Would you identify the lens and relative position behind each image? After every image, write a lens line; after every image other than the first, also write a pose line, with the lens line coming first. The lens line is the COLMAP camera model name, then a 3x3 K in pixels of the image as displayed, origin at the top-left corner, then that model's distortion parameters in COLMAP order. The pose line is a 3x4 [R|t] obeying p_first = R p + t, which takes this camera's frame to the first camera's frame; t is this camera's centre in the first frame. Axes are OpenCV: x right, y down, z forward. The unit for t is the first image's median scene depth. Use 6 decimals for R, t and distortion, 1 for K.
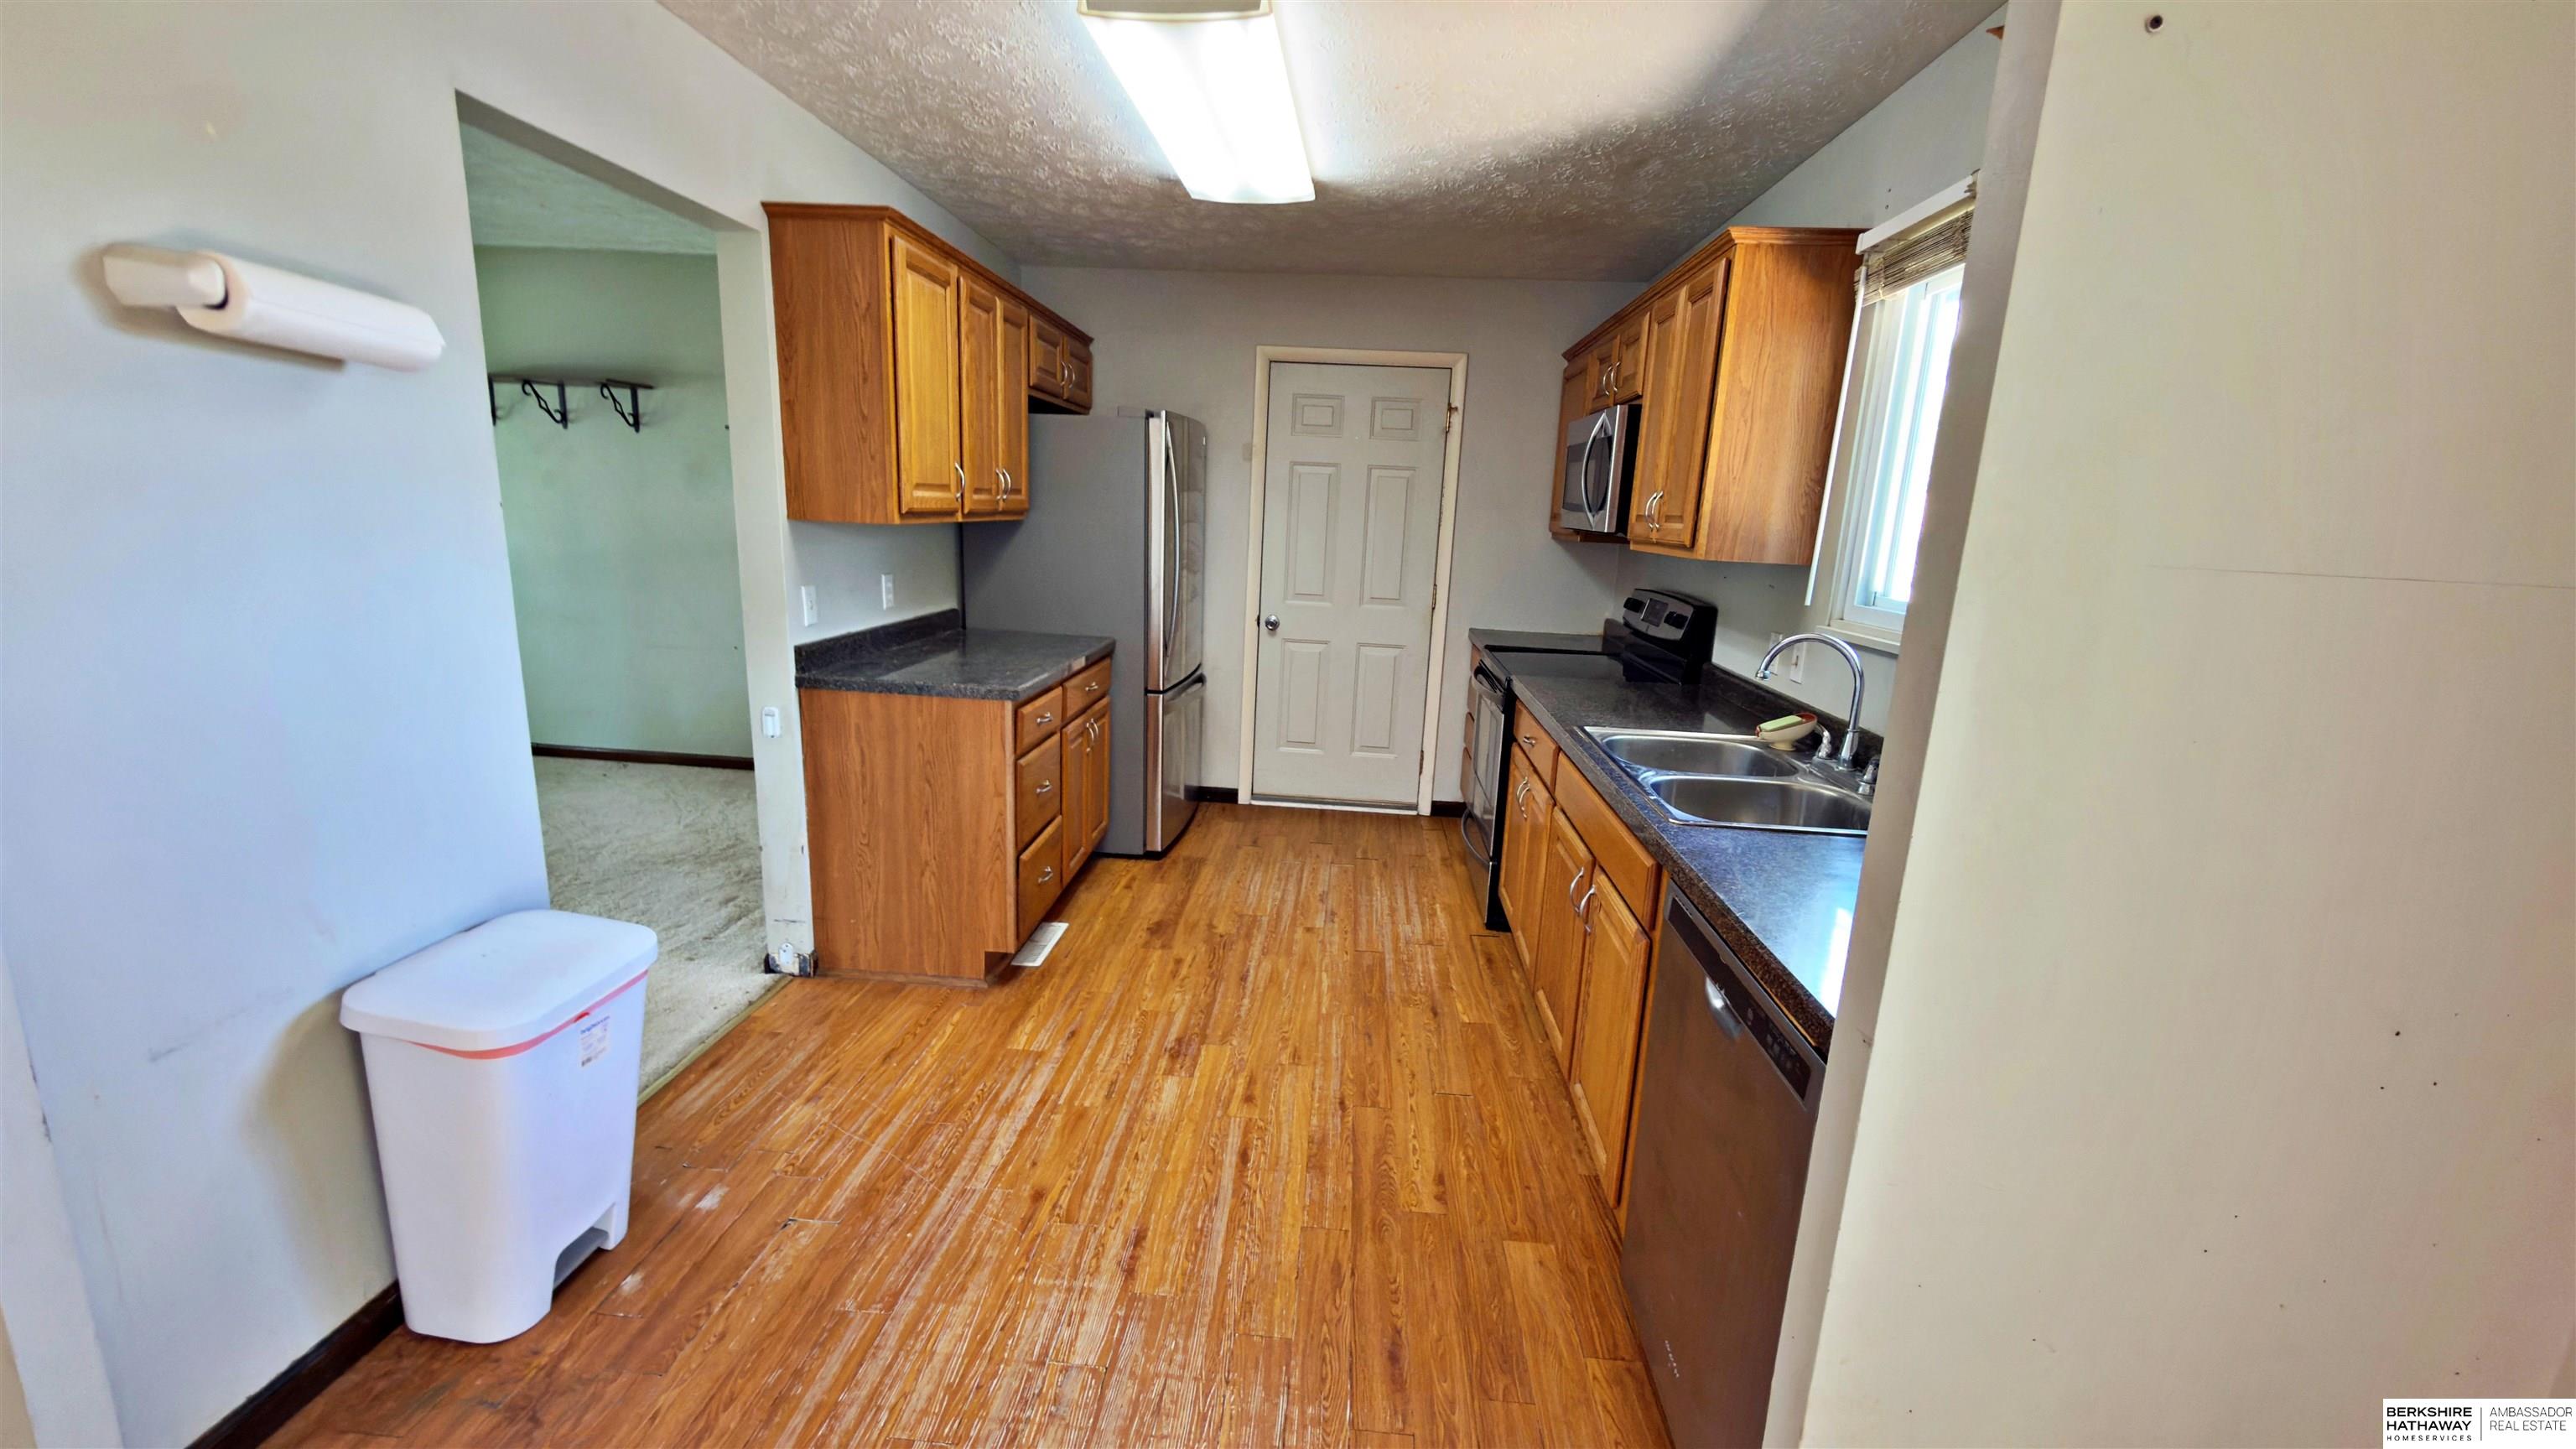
lens RADIAL K [[1027.9, 0, 1288.0], [0, 1027.9, 724.5], [0, 0, 1]] dist [-0.001356, 0.000167]
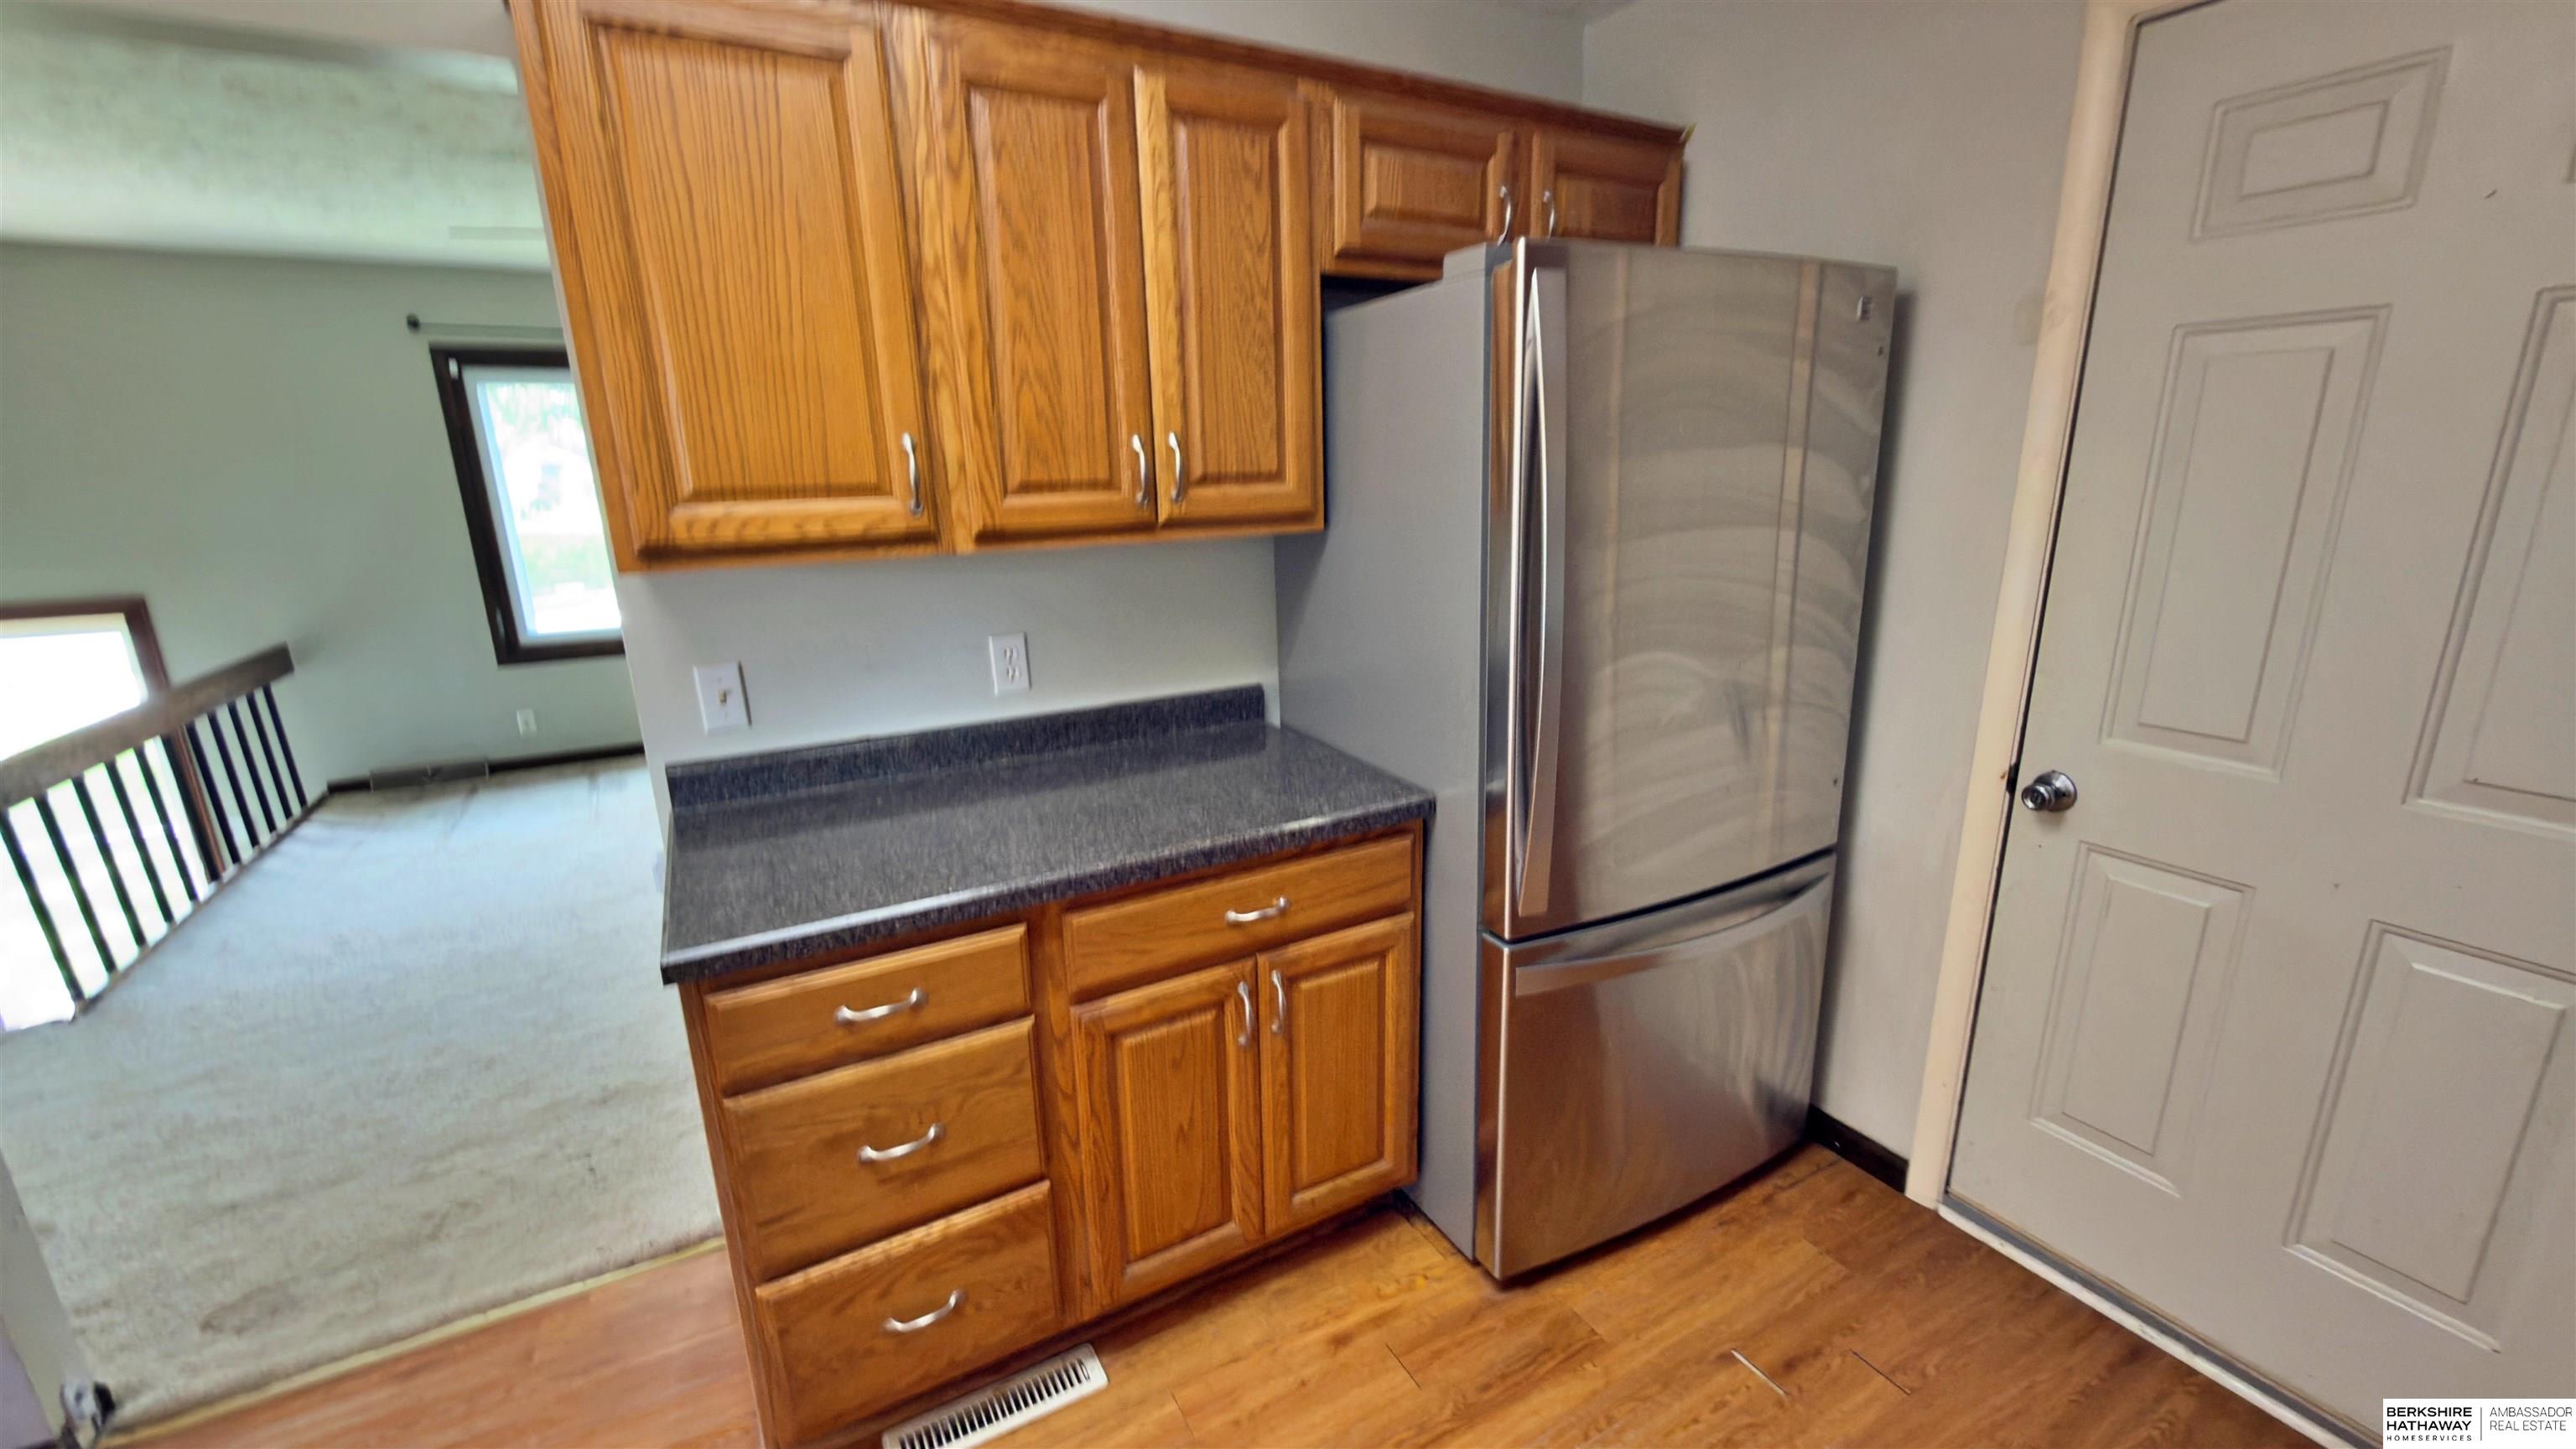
lens RADIAL K [[1022.9, 0, 1288.0], [0, 1022.9, 724.5], [0, 0, 1]] dist [0.001848, 0.000117]
pose [[0.548447, 0.153721, -0.821934, 0.130230], [-0.131034, 0.986613, 0.097086, -0.122029], [0.825854, 0.054455, 0.561248, 0.572359]]
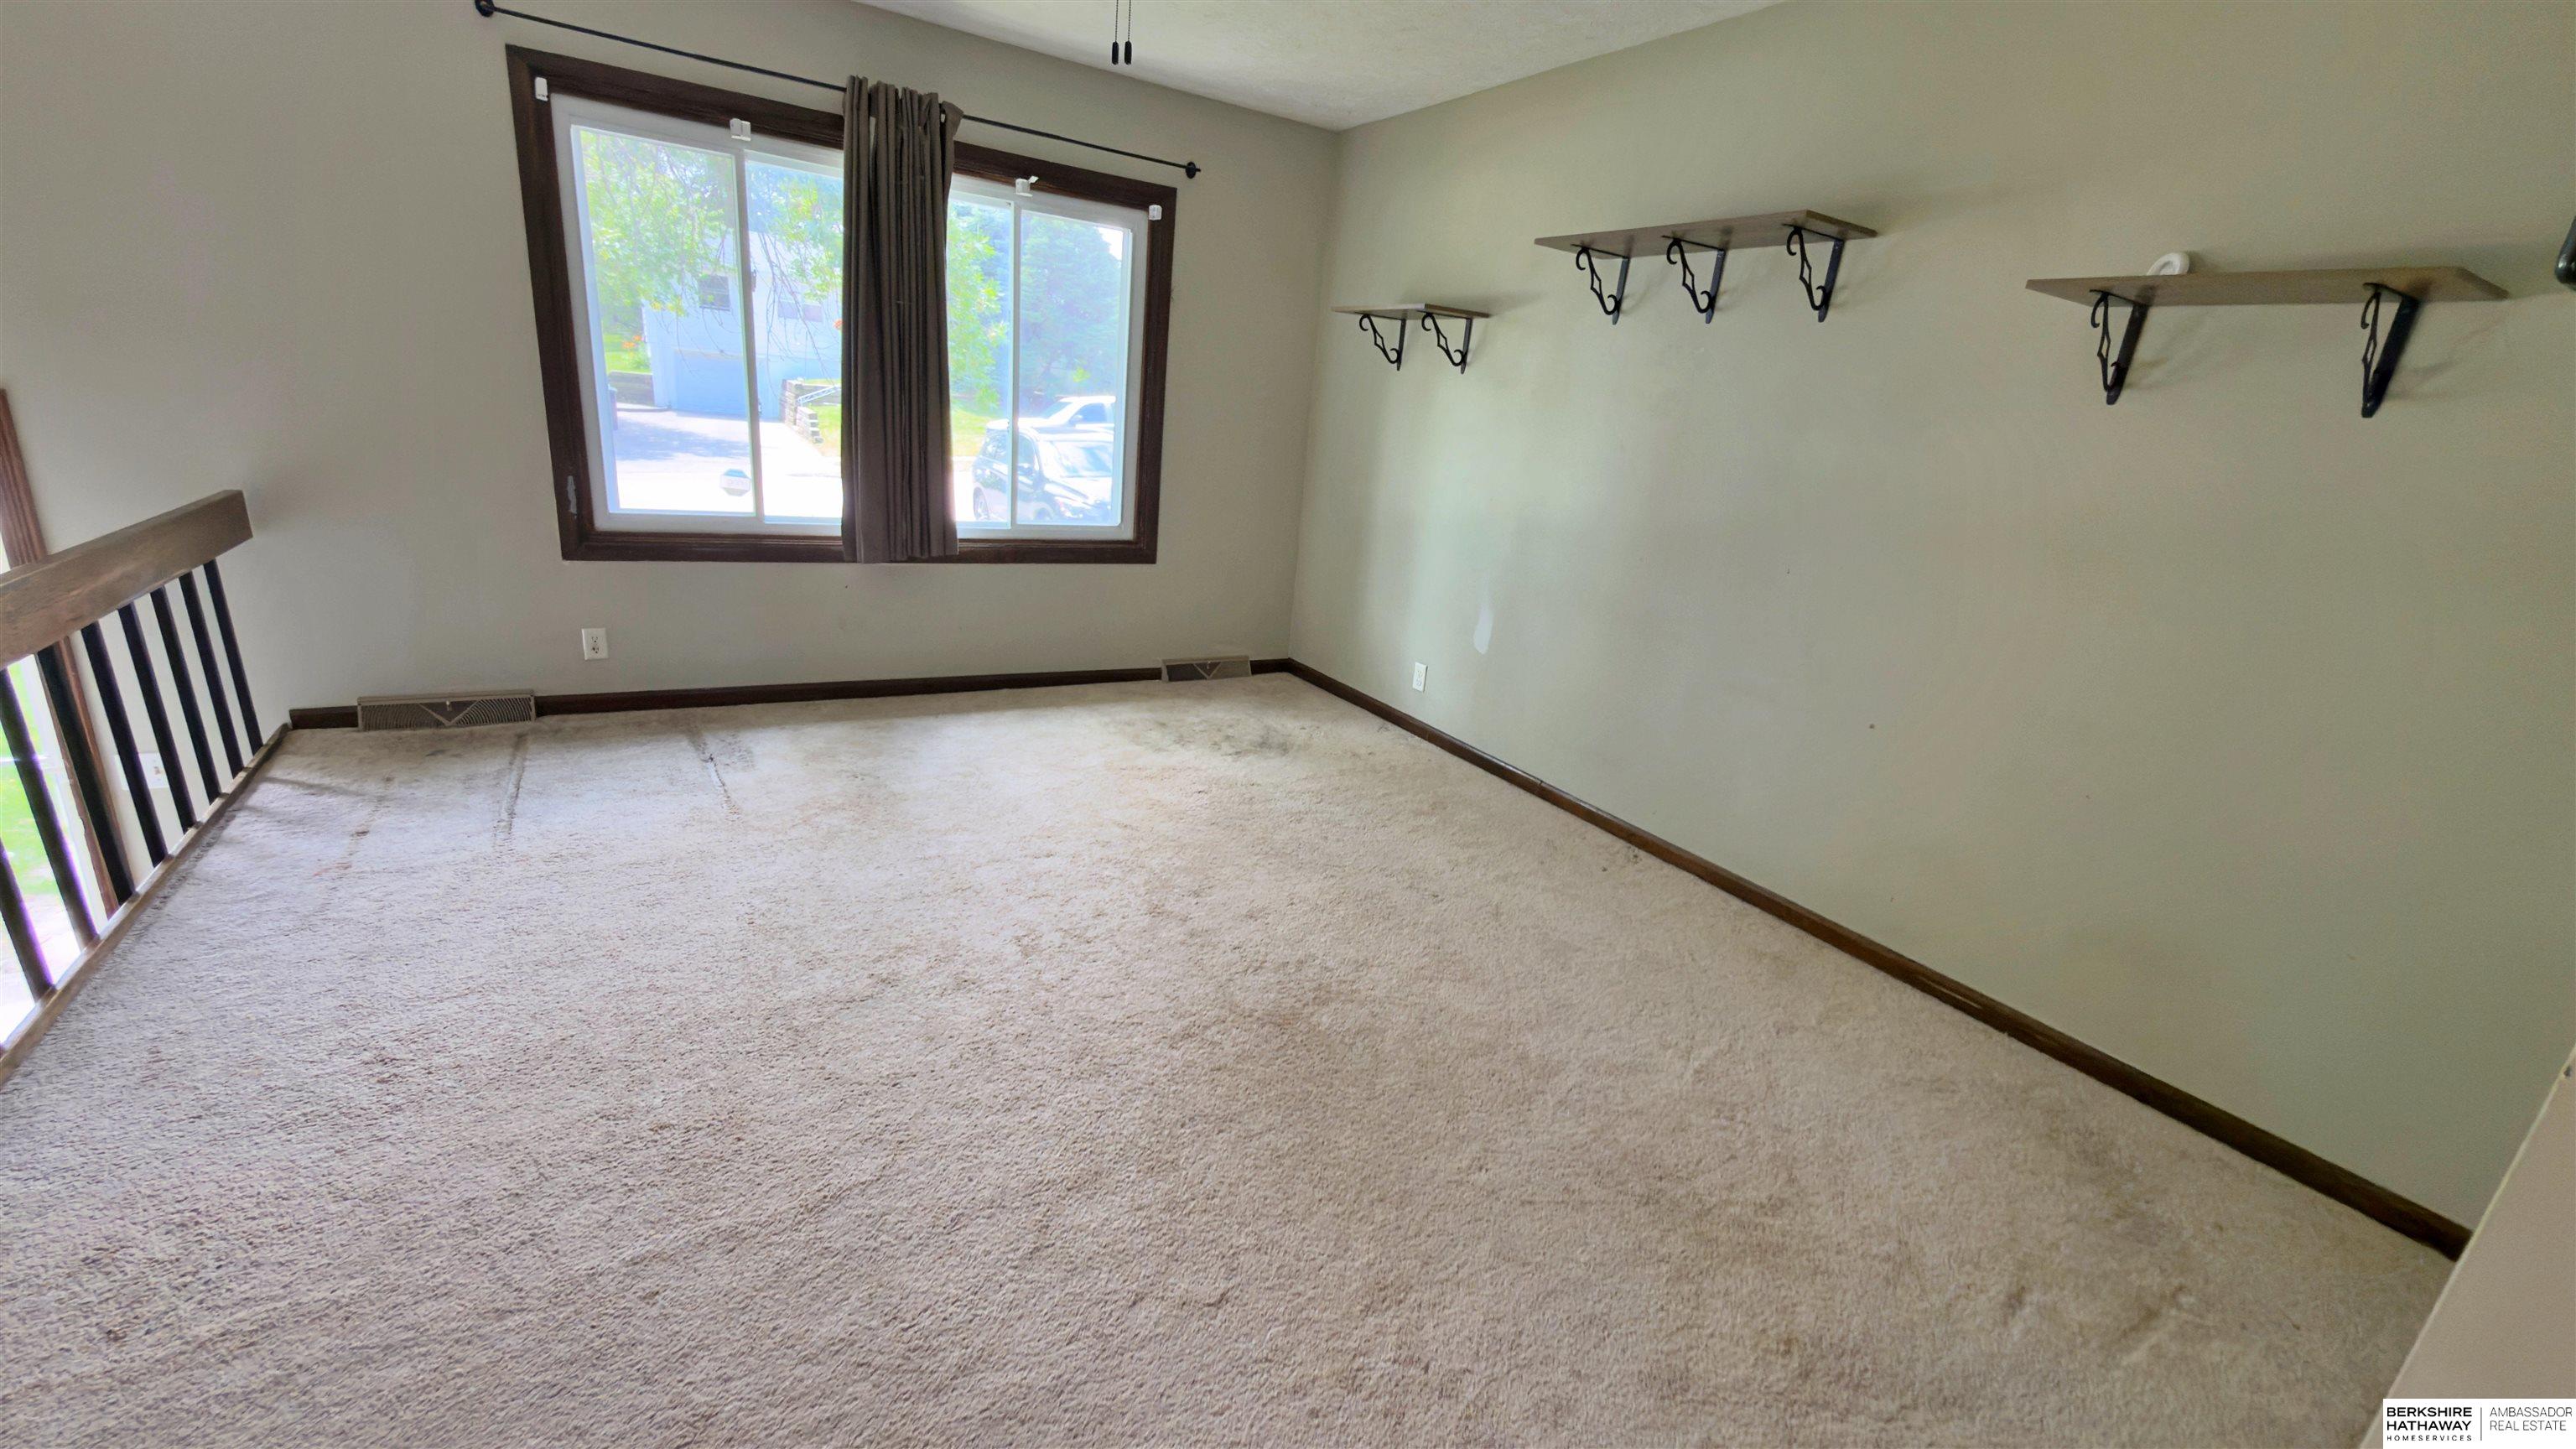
lens RADIAL K [[1027.9, 0, 1288.0], [0, 1027.9, 724.5], [0, 0, 1]] dist [-0.001356, 0.000167]
pose [[0.579834, 0.251561, -0.774925, -0.314975], [-0.239179, 0.961788, 0.133257, -0.077346], [0.778836, 0.108079, 0.617846, 0.454042]]
